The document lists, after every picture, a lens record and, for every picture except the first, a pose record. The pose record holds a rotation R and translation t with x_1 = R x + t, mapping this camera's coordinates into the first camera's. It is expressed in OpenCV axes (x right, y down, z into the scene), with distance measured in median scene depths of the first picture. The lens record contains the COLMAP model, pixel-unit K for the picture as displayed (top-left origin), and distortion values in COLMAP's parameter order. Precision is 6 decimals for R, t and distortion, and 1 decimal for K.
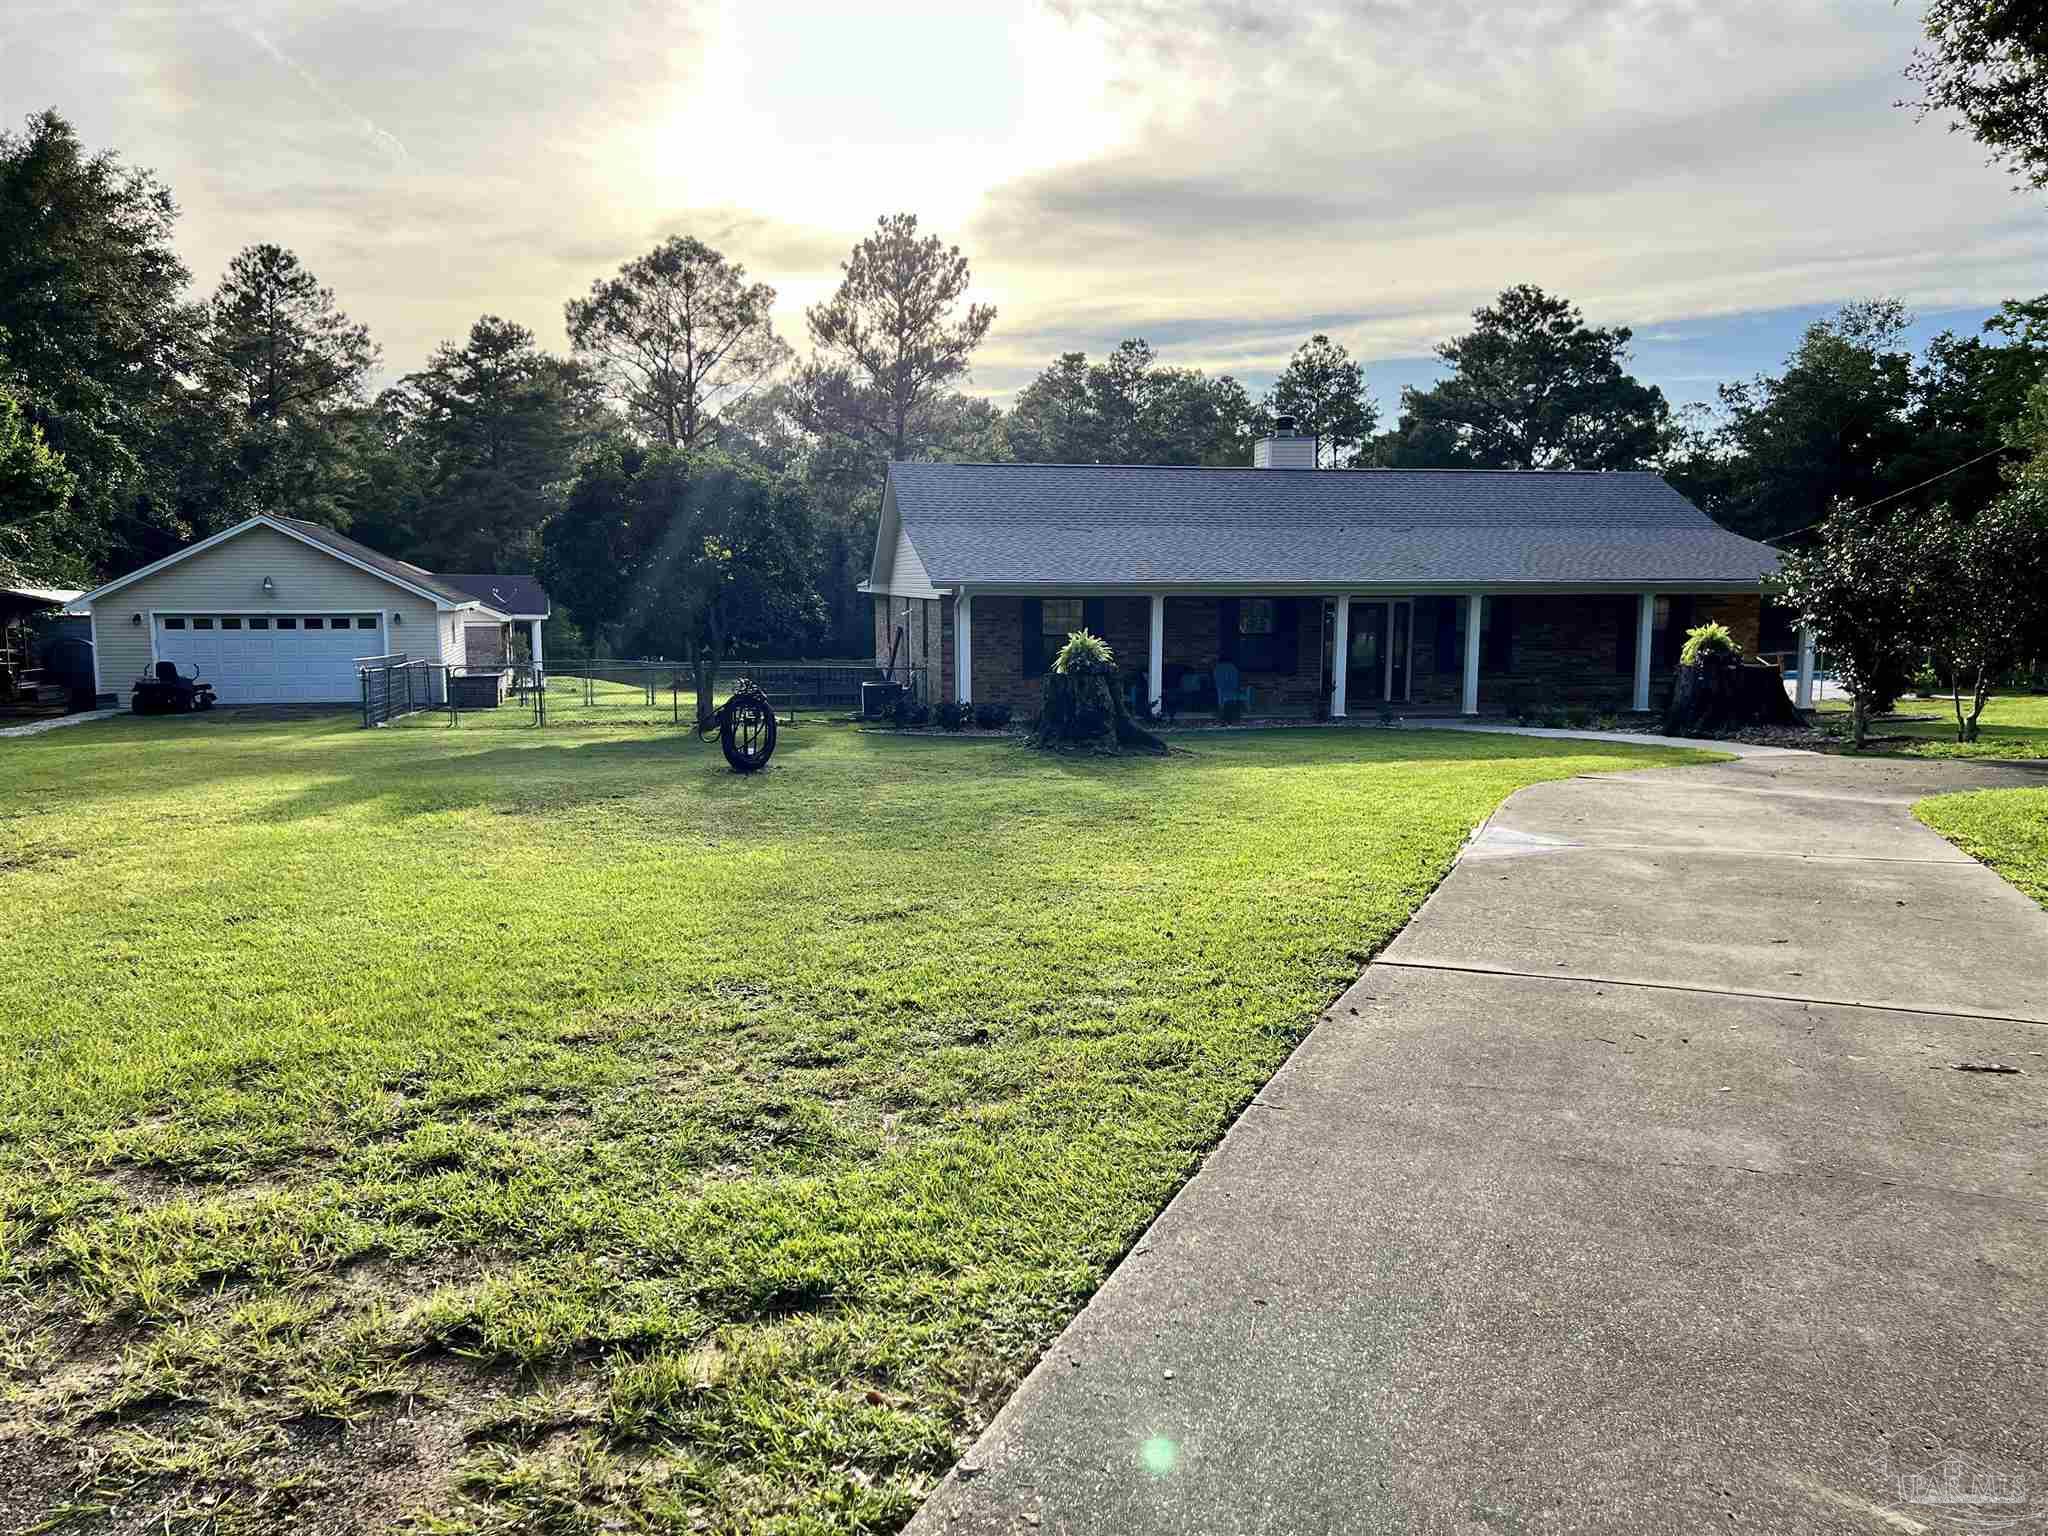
lens RADIAL K [[1560.5, 0, 1023.8], [0, 1560.5, 767.9], [0, 0, 1]] dist [0.000529, 0.002575]
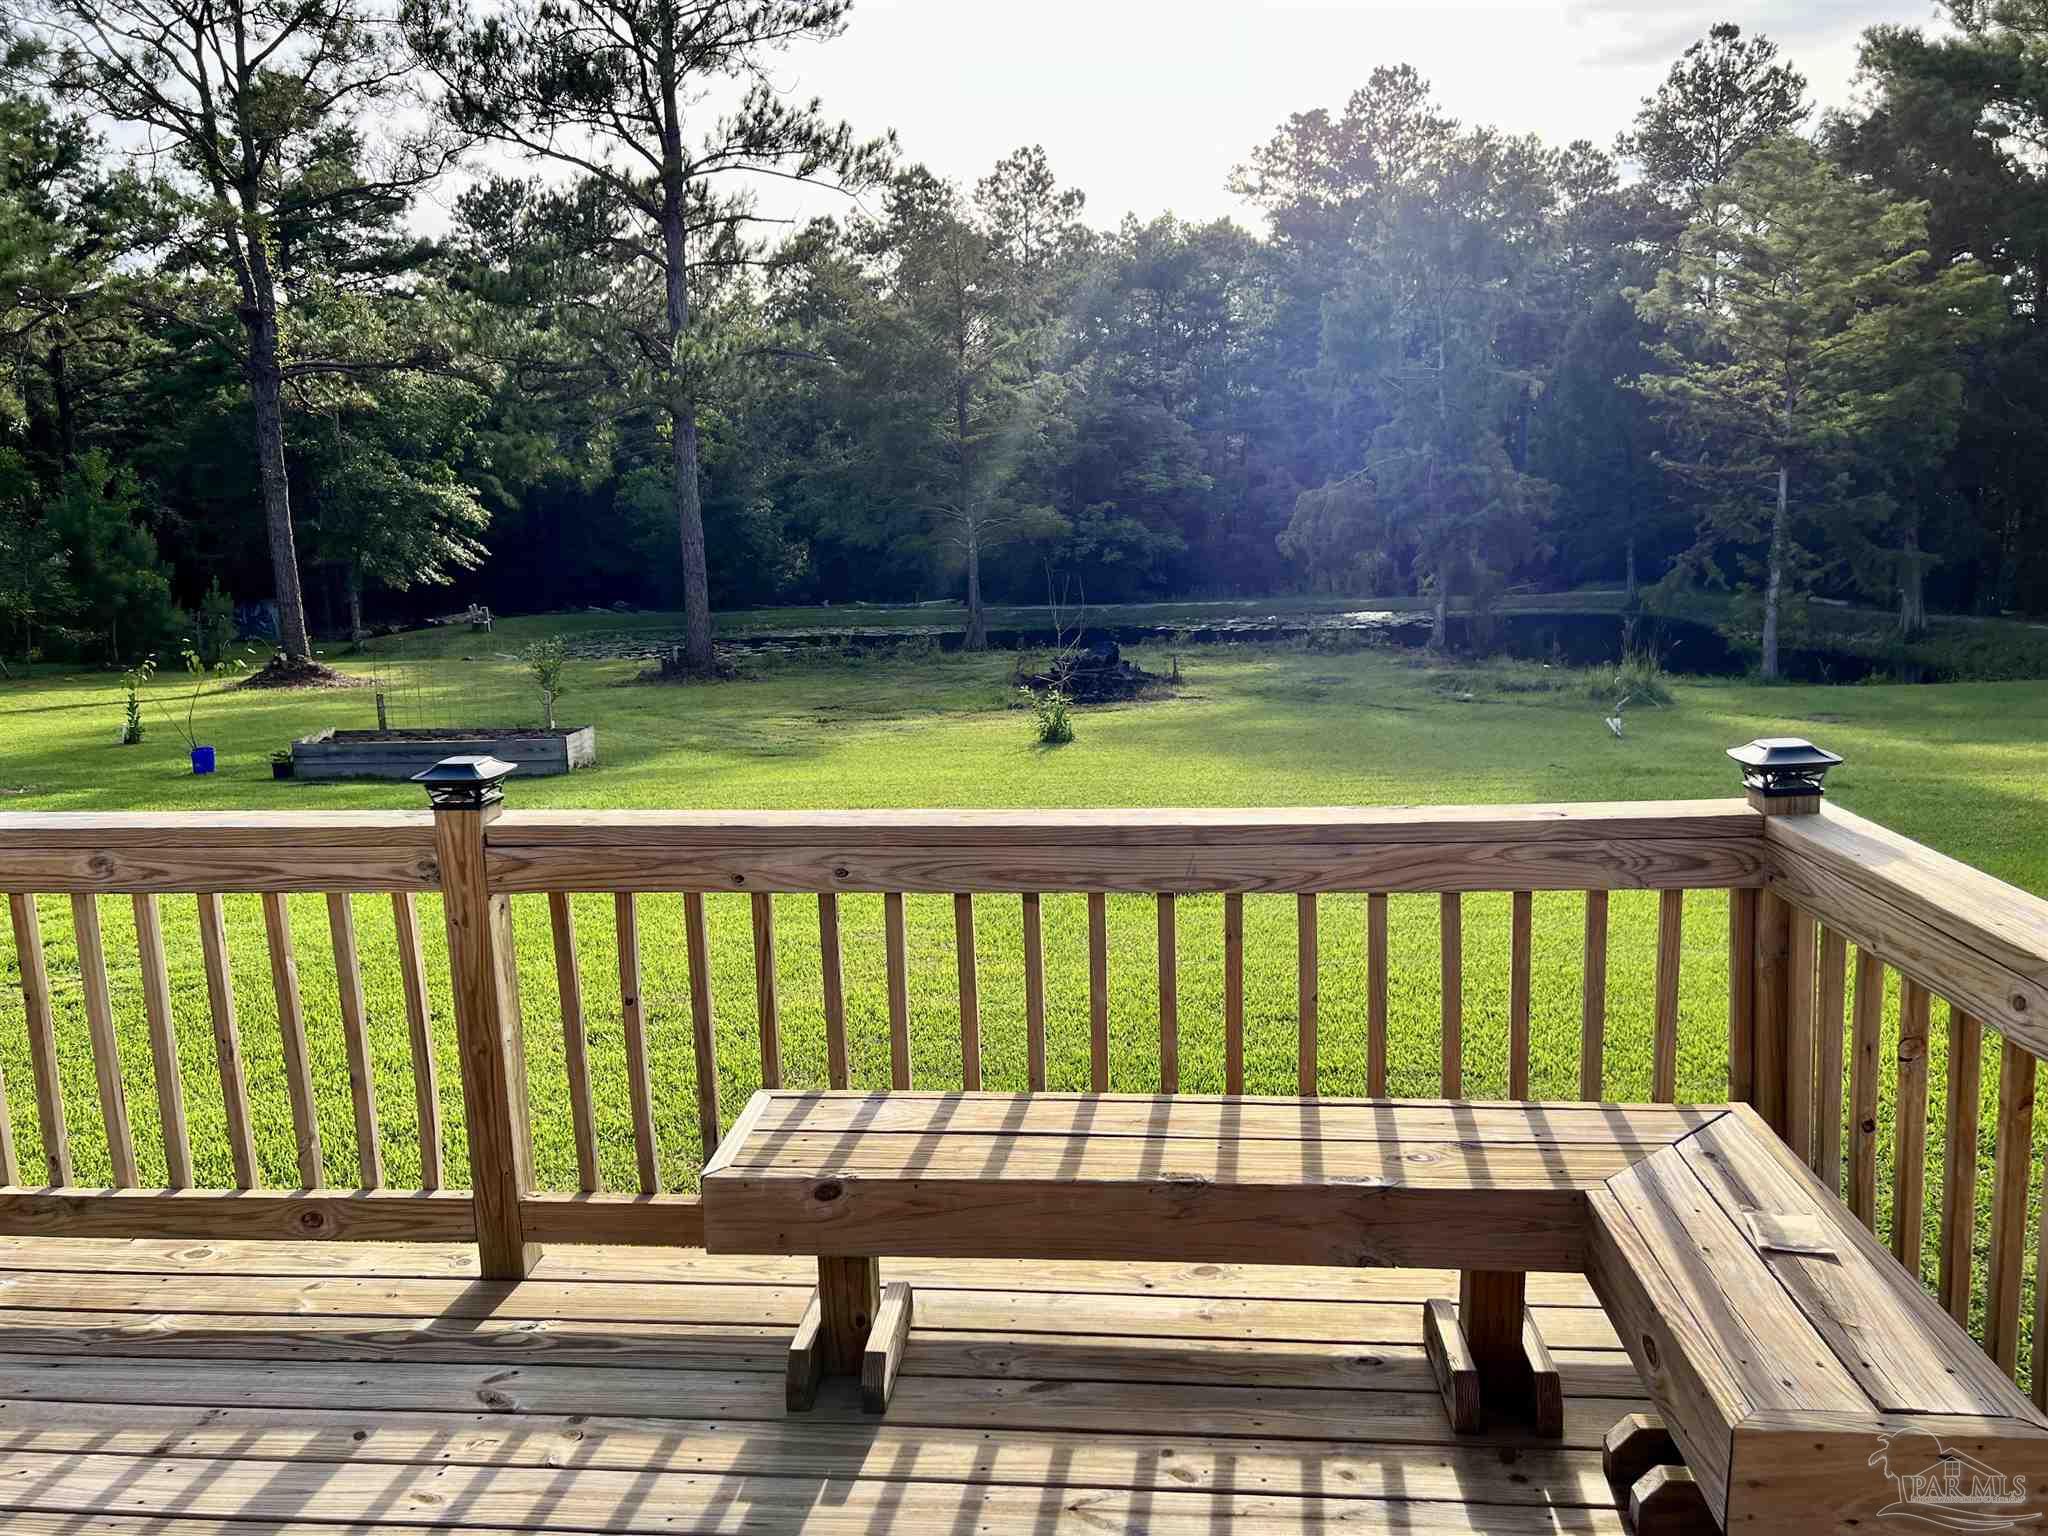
lens RADIAL K [[1560.5, 0, 1025.2], [0, 1560.5, 770.5], [0, 0, 1]] dist [0.000529, 0.002575]
pose [[0.964101, 0.006793, -0.265449, 0.117638], [0.007518, 0.998574, 0.052858, -0.040647], [0.265430, -0.052956, 0.962675, 0.441708]]
